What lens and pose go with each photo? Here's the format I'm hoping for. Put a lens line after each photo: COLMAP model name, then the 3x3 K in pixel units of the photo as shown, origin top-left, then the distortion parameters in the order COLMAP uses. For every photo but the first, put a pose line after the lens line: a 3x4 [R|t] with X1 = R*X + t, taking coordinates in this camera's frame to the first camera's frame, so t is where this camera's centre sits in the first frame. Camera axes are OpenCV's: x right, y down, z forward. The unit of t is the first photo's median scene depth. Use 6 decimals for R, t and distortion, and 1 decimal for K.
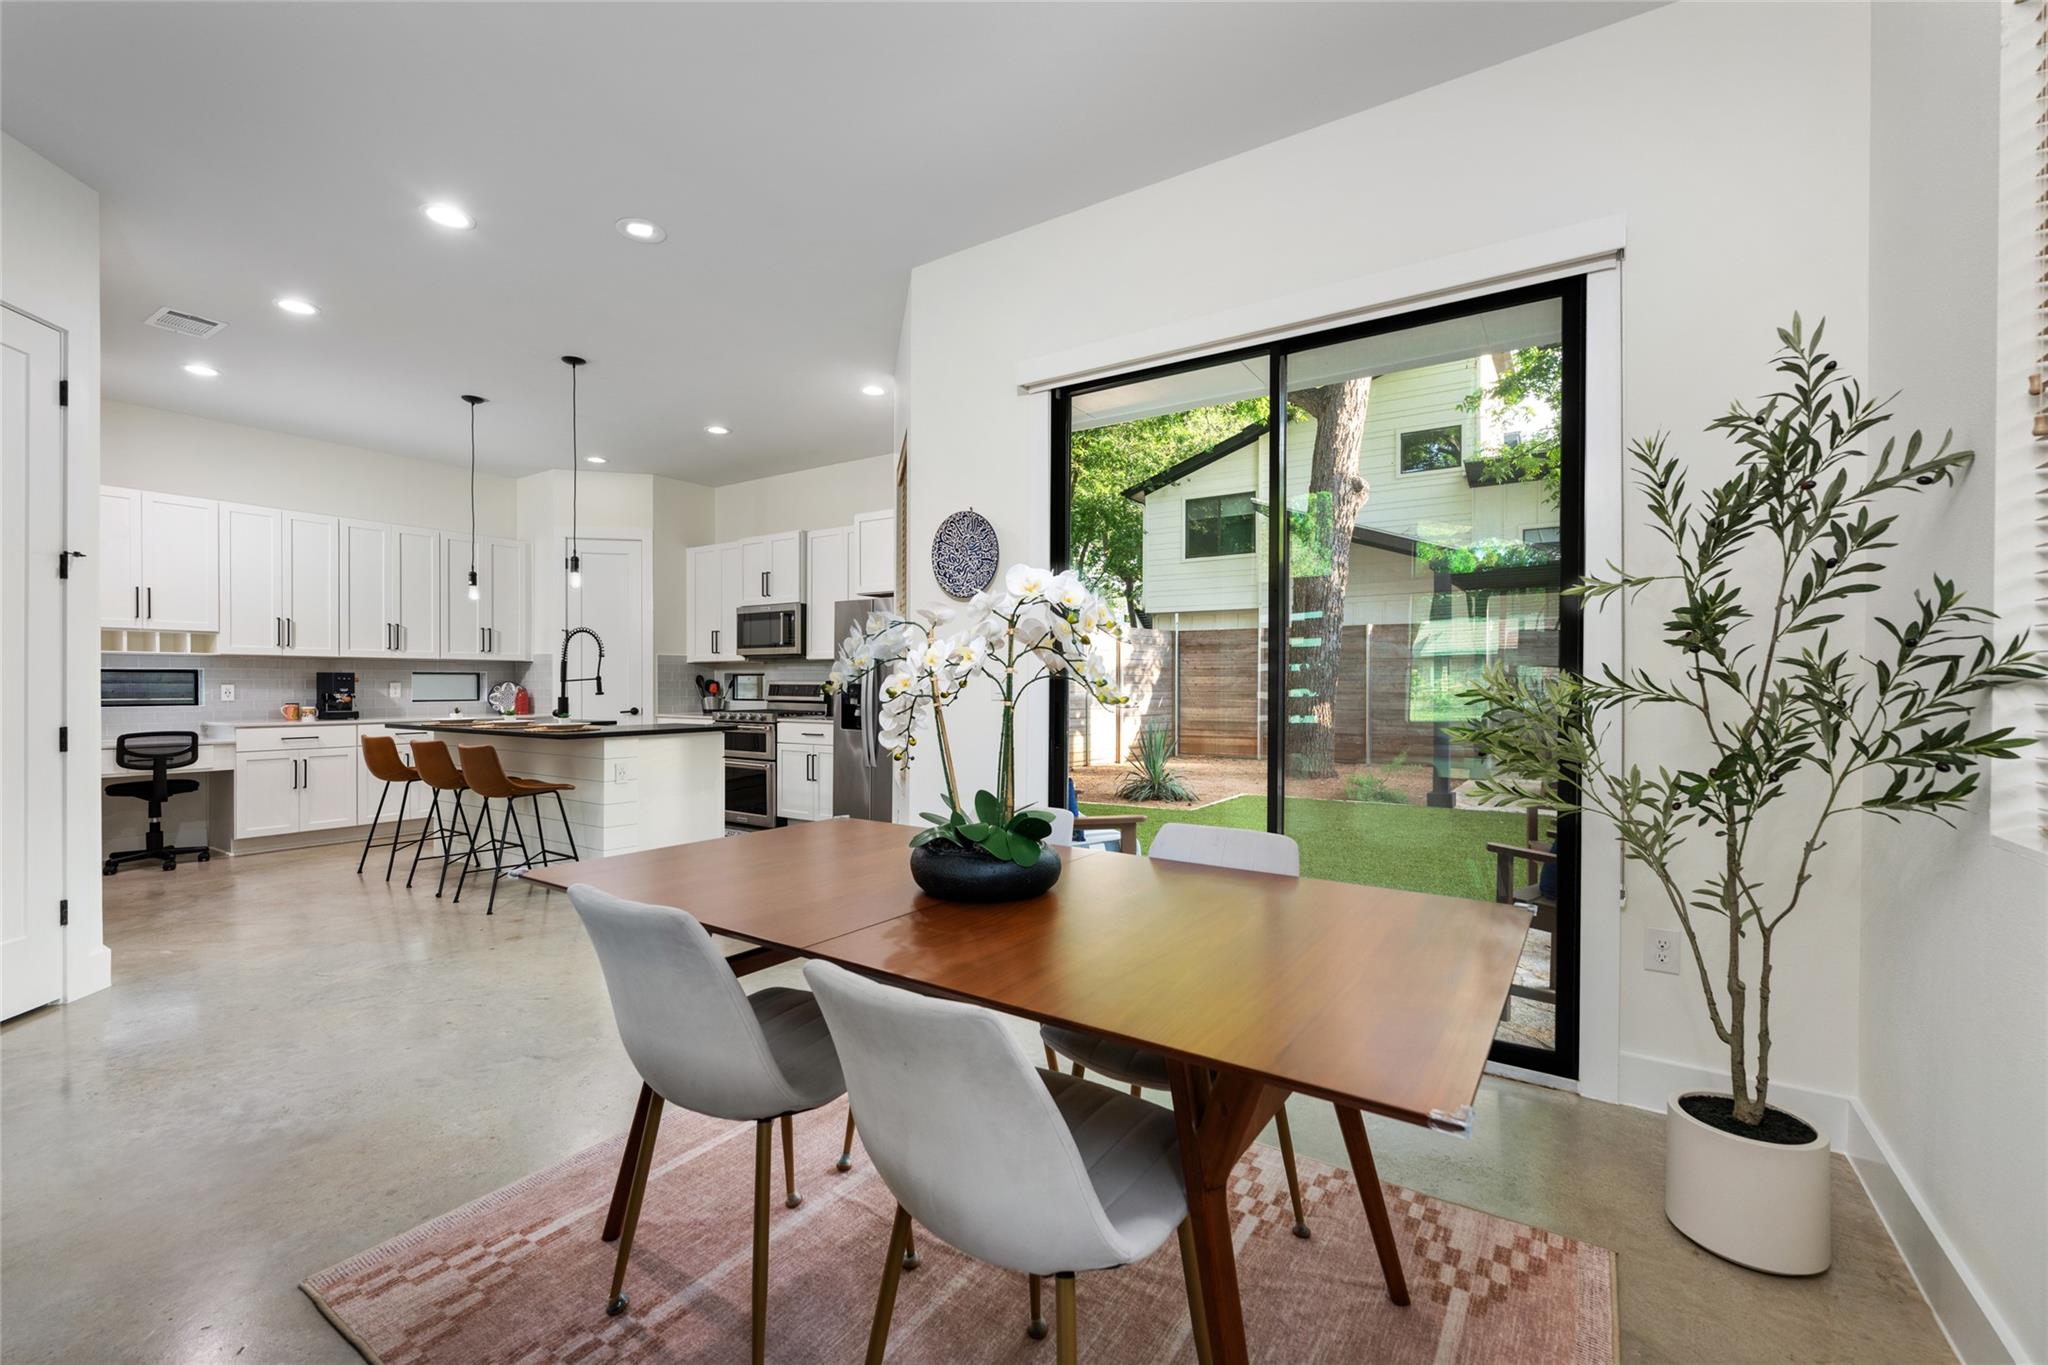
lens RADIAL K [[857.2, 0, 1014.6], [0, 857.2, 687.7], [0, 0, 1]] dist [-0.001926, -0.000220]
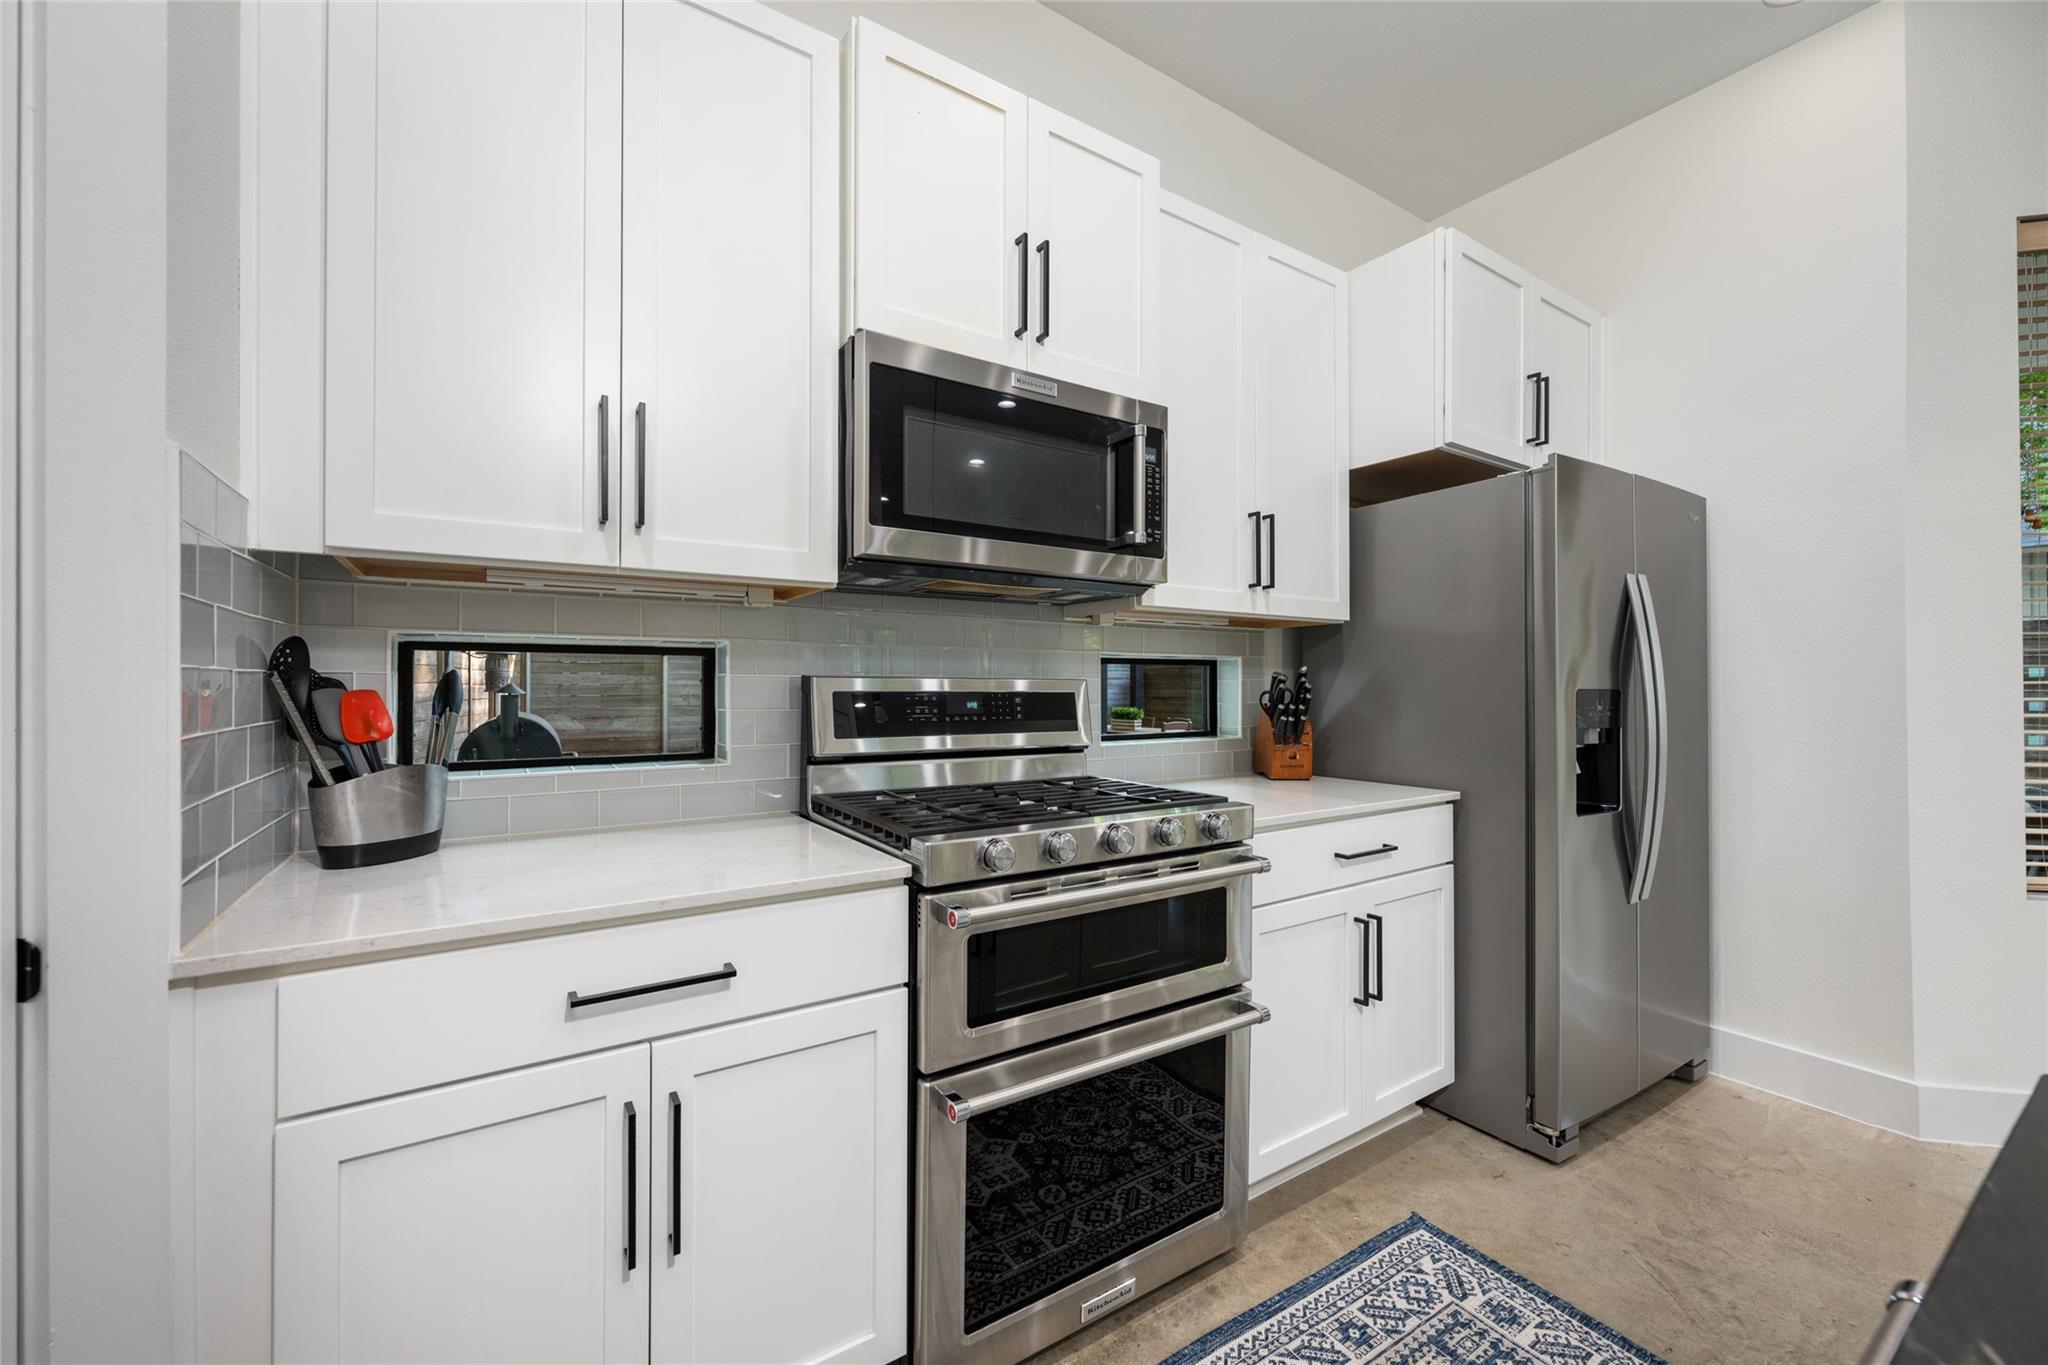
lens RADIAL K [[808.6, 0, 1023.4], [0, 808.6, 684.2], [0, 0, 1]] dist [-0.004429, -0.000013]
pose [[0.388153, 0.000135, 0.921595, -0.643476], [0.002456, 0.999996, -0.001181, -0.007843], [-0.921591, 0.002722, 0.388152, 1.159025]]
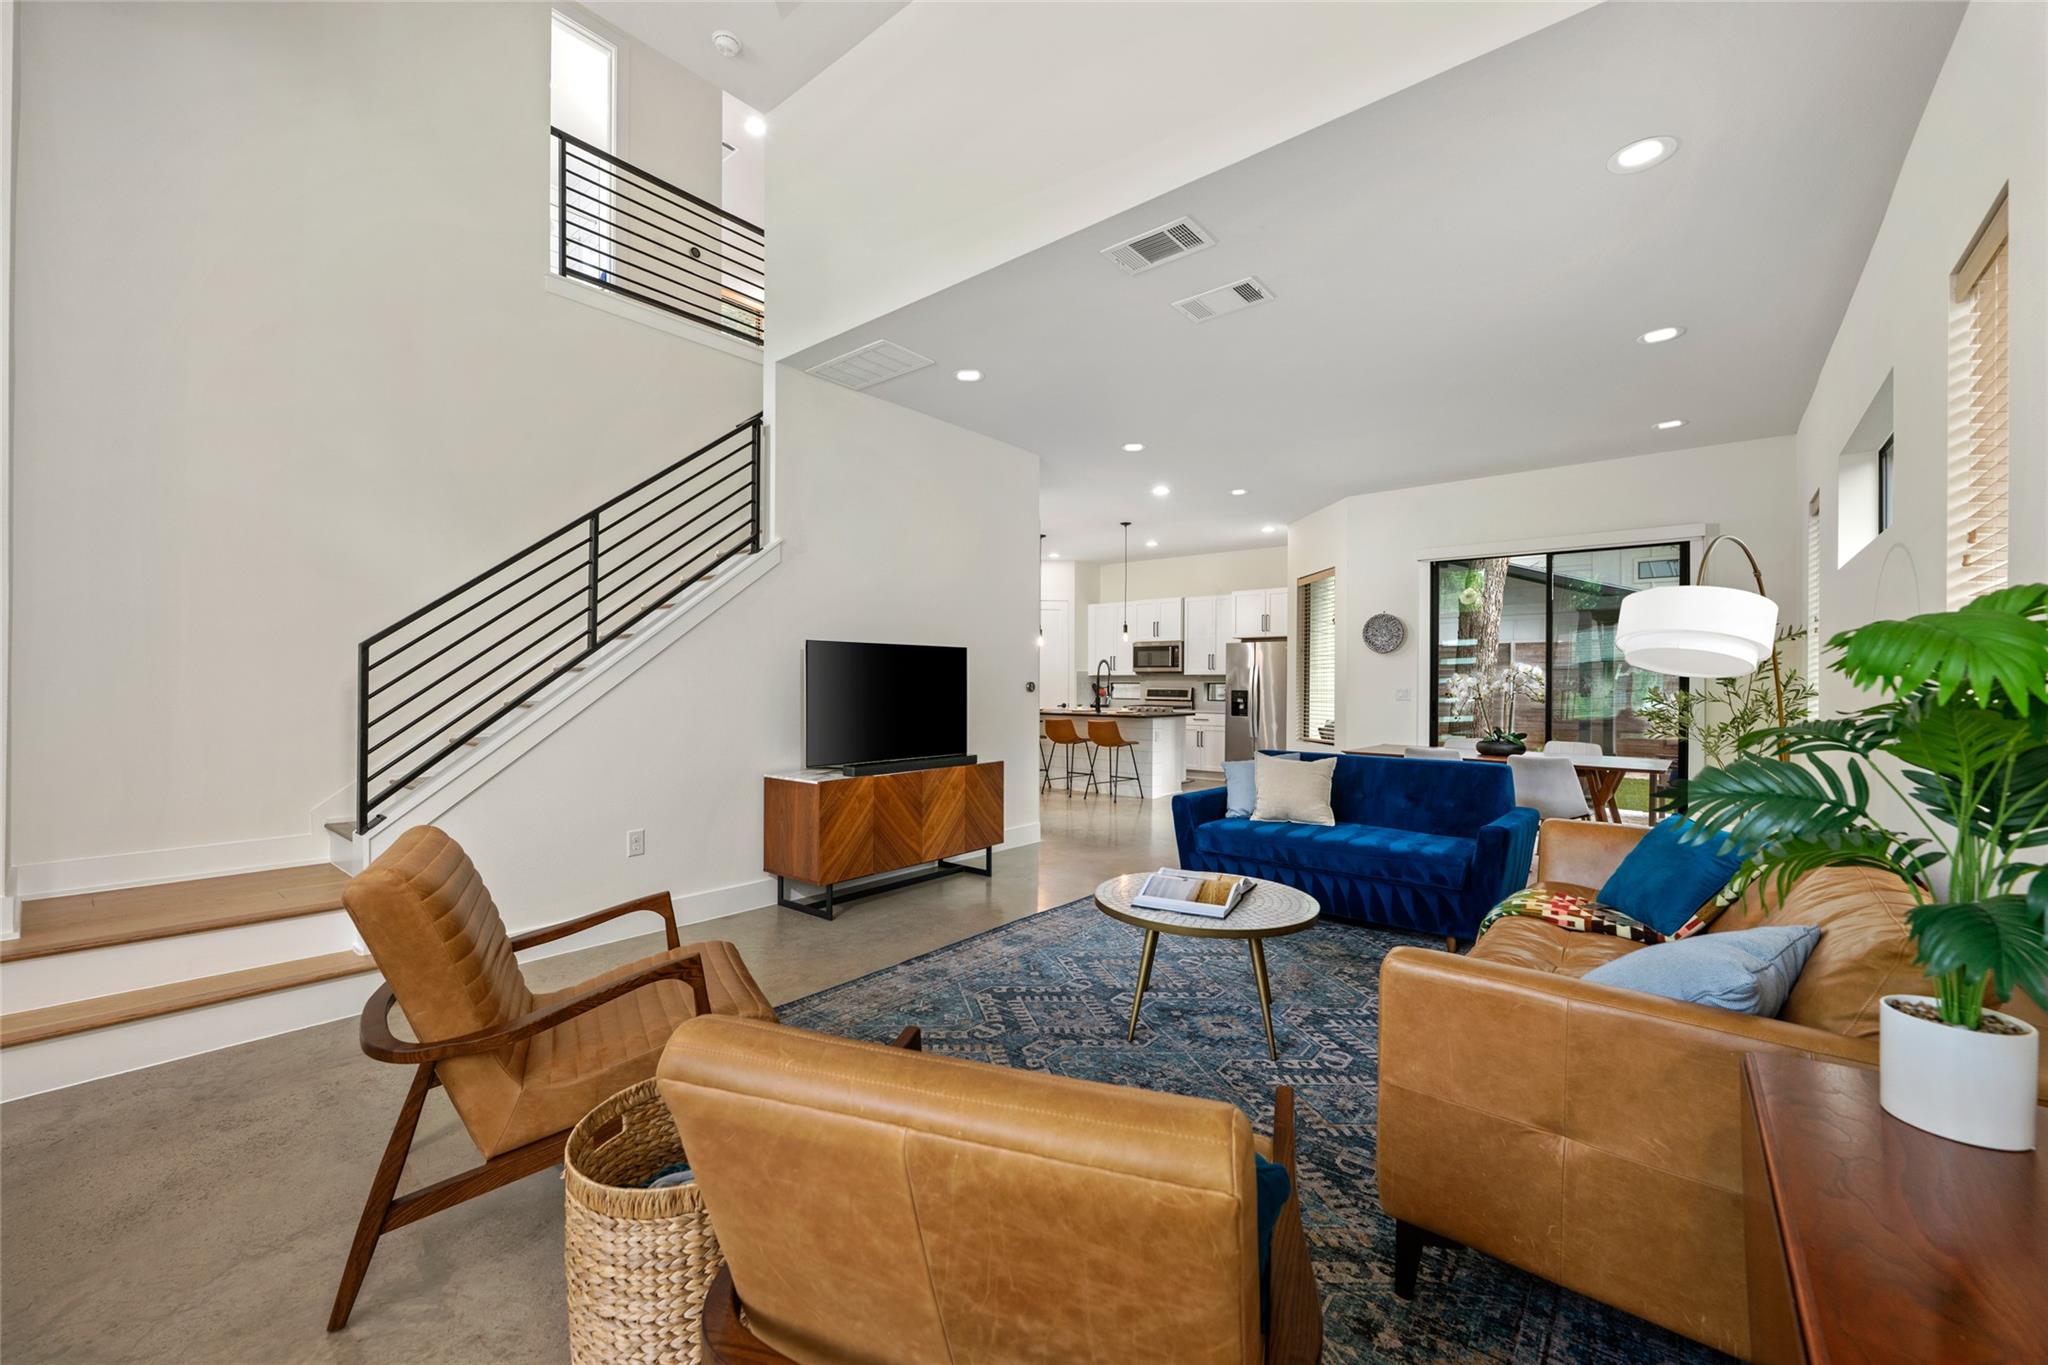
lens RADIAL K [[811.9, 0, 1025.9], [0, 811.9, 683.4], [0, 0, 1]] dist [0.000040, 0.000066]
pose [[0.994867, 0.003553, -0.101127, -0.484214], [-0.004167, 0.999974, -0.005867, -0.007657], [0.101103, 0.006258, 0.994856, -0.735382]]
